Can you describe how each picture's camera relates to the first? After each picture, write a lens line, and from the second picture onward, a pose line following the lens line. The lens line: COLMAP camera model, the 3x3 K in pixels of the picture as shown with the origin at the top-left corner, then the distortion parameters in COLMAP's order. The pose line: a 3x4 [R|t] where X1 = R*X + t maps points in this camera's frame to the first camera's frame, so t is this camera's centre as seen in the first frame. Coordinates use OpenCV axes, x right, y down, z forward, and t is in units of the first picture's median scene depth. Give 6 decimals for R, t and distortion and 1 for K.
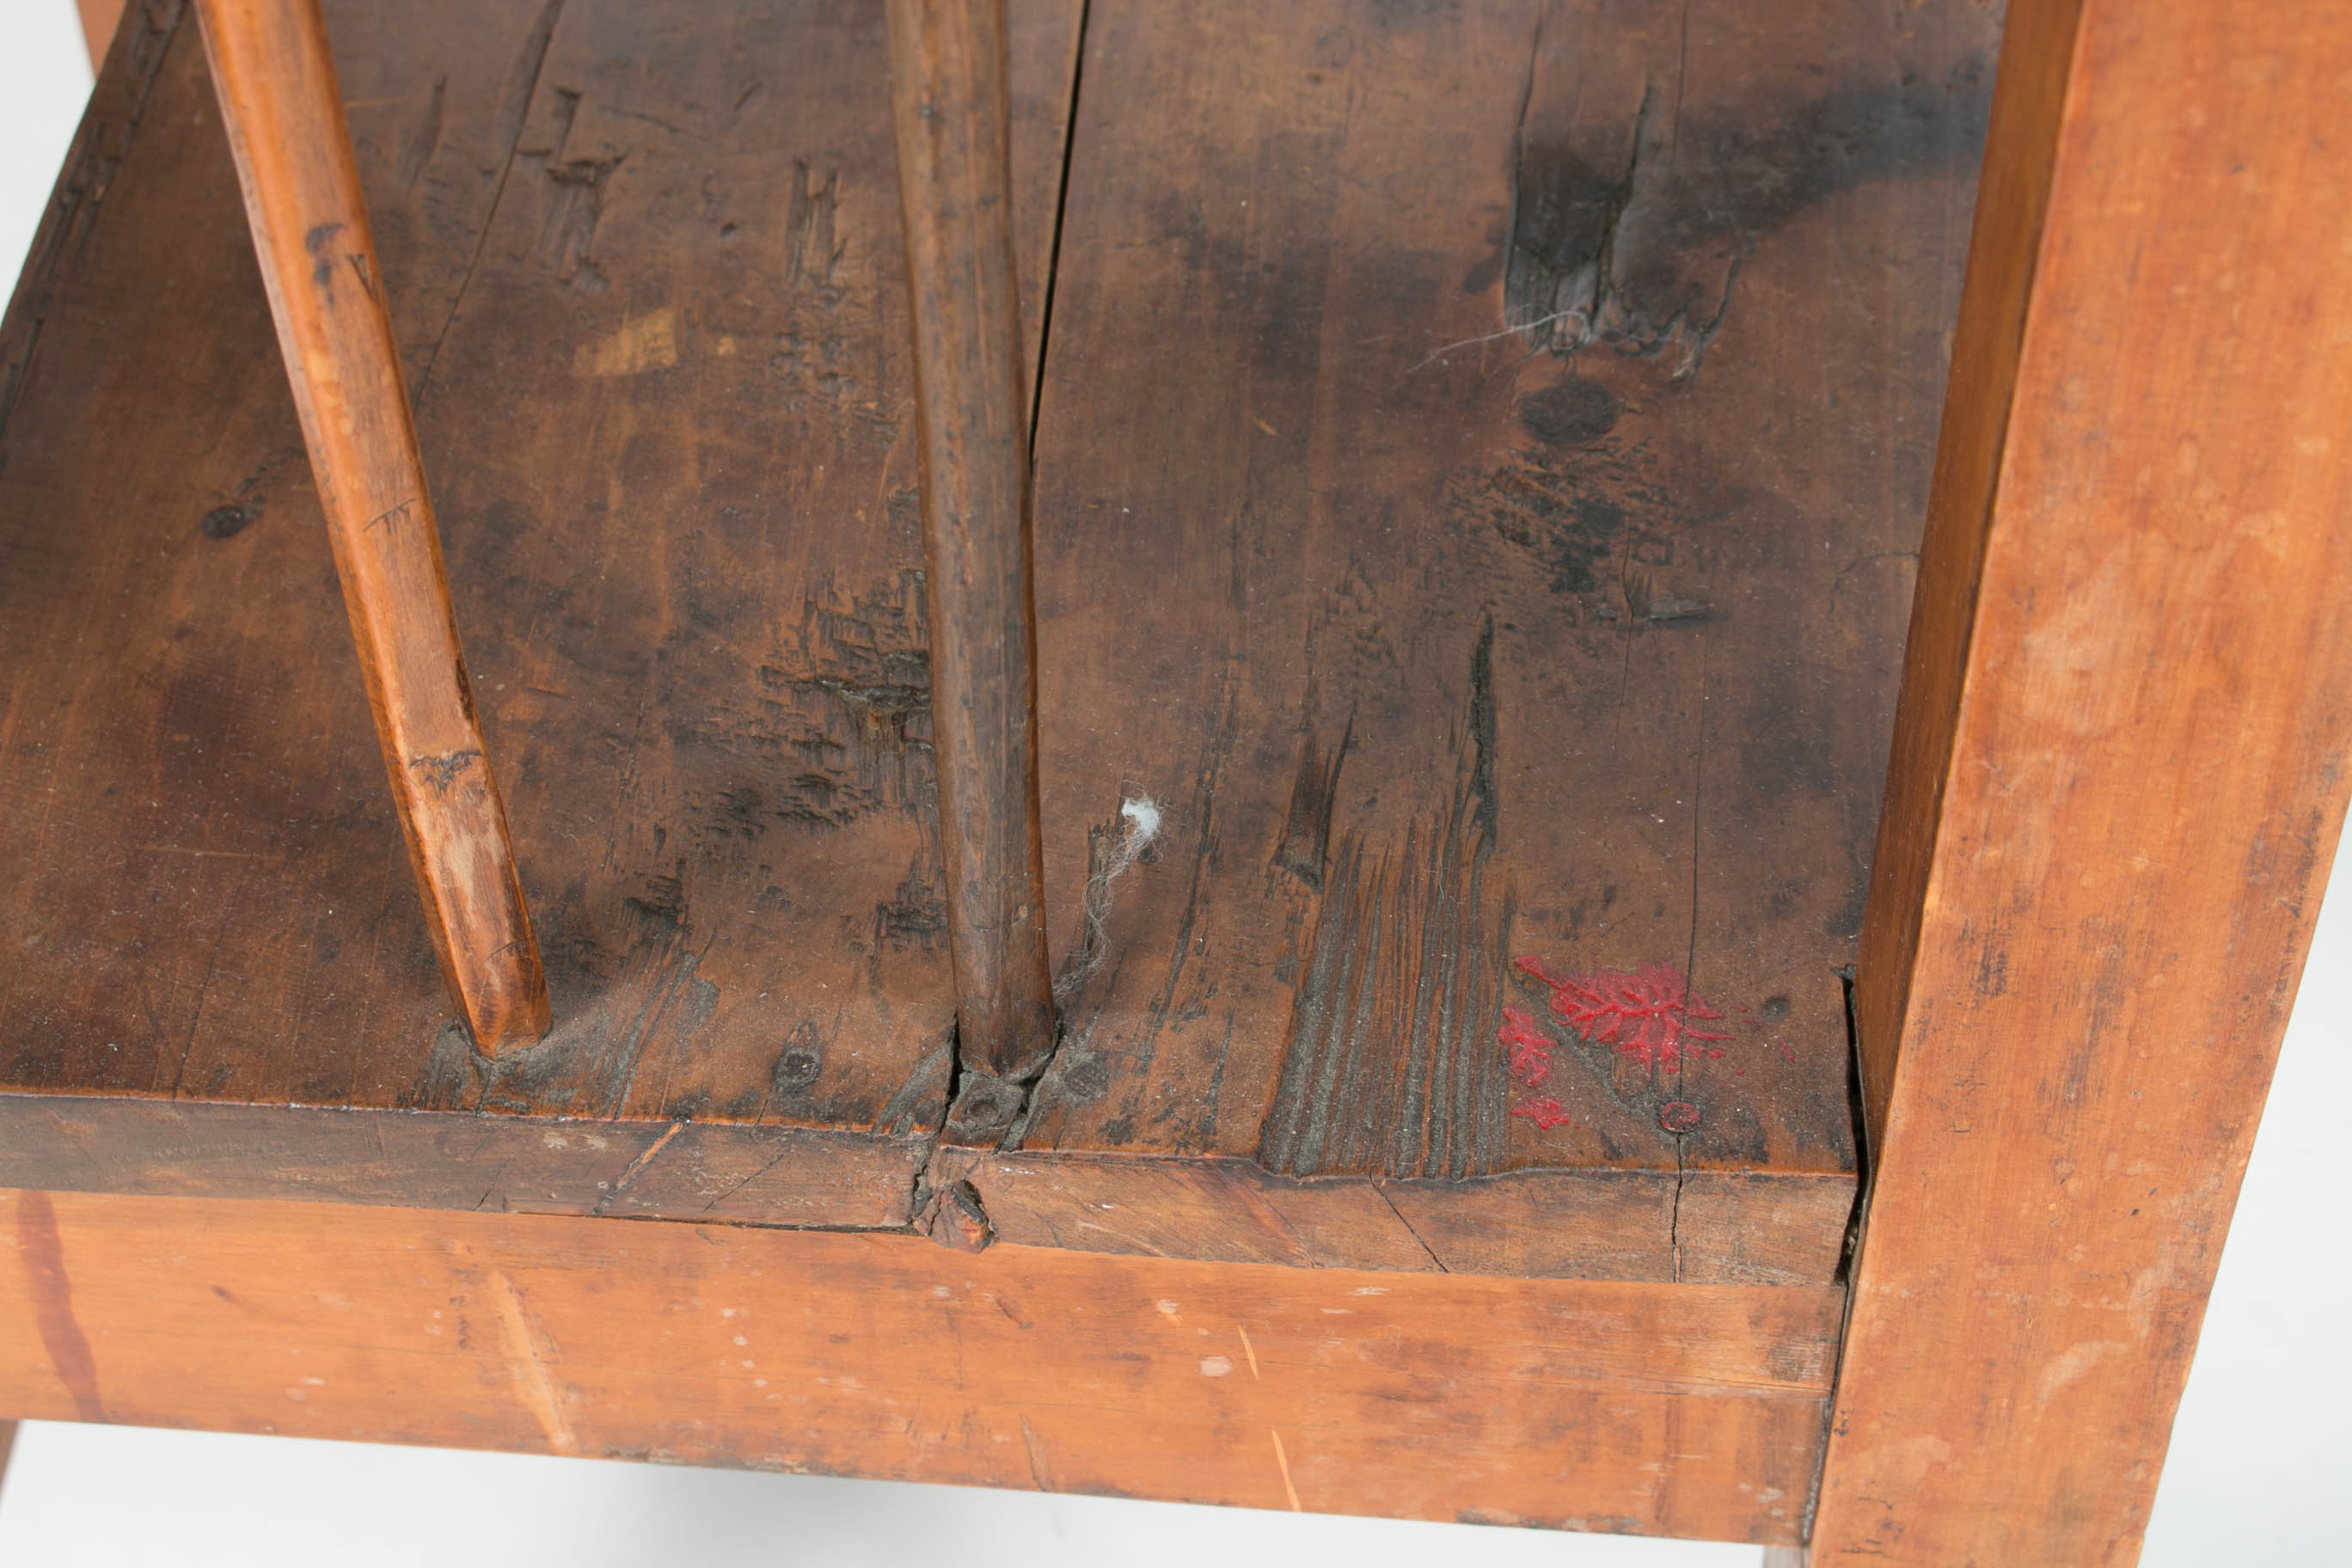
lens RADIAL K [[4153.0, 0, 1177.4], [0, 4153.0, 786.2], [0, 0, 1]] dist [0.006689, 0.000000]
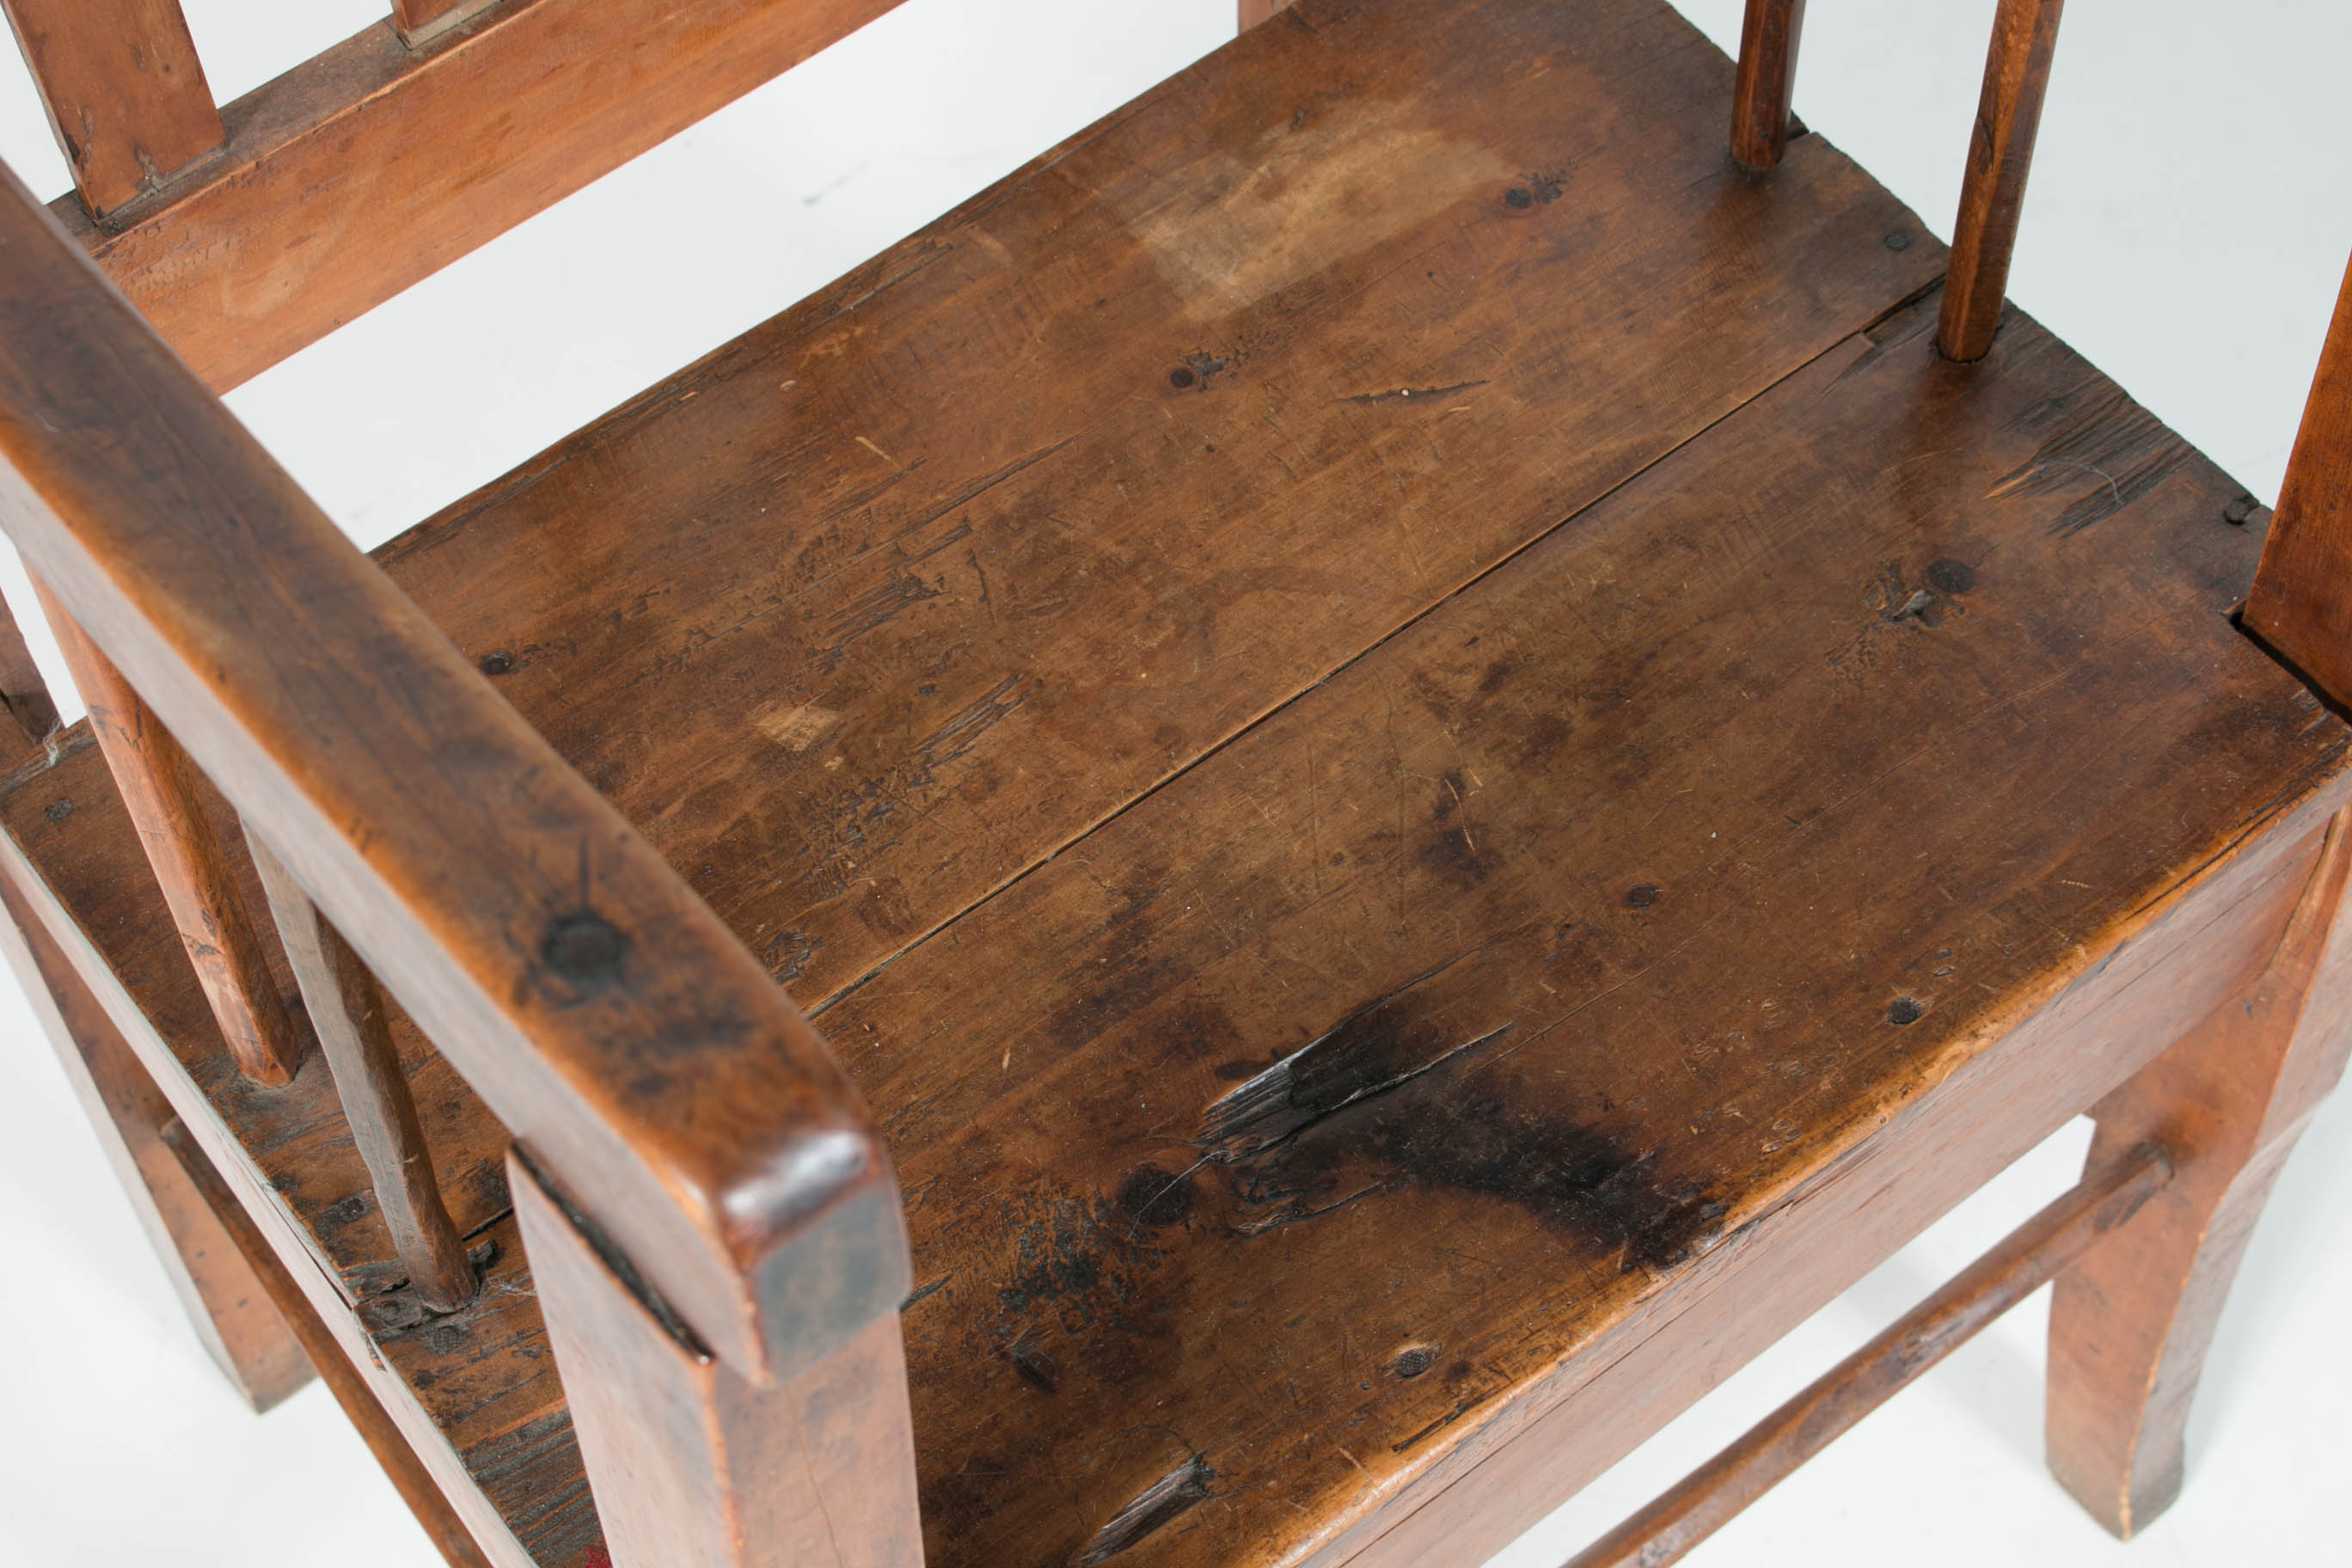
lens RADIAL K [[4226.3, 0, 1177.1], [0, 4226.3, 782.1], [0, 0, 1]] dist [-0.017430, 0.000000]
pose [[0.655460, 0.630816, -0.415263, 0.653341], [-0.540061, 0.775861, 0.326148, -0.723017], [0.527926, 0.010491, 0.849225, -0.199553]]
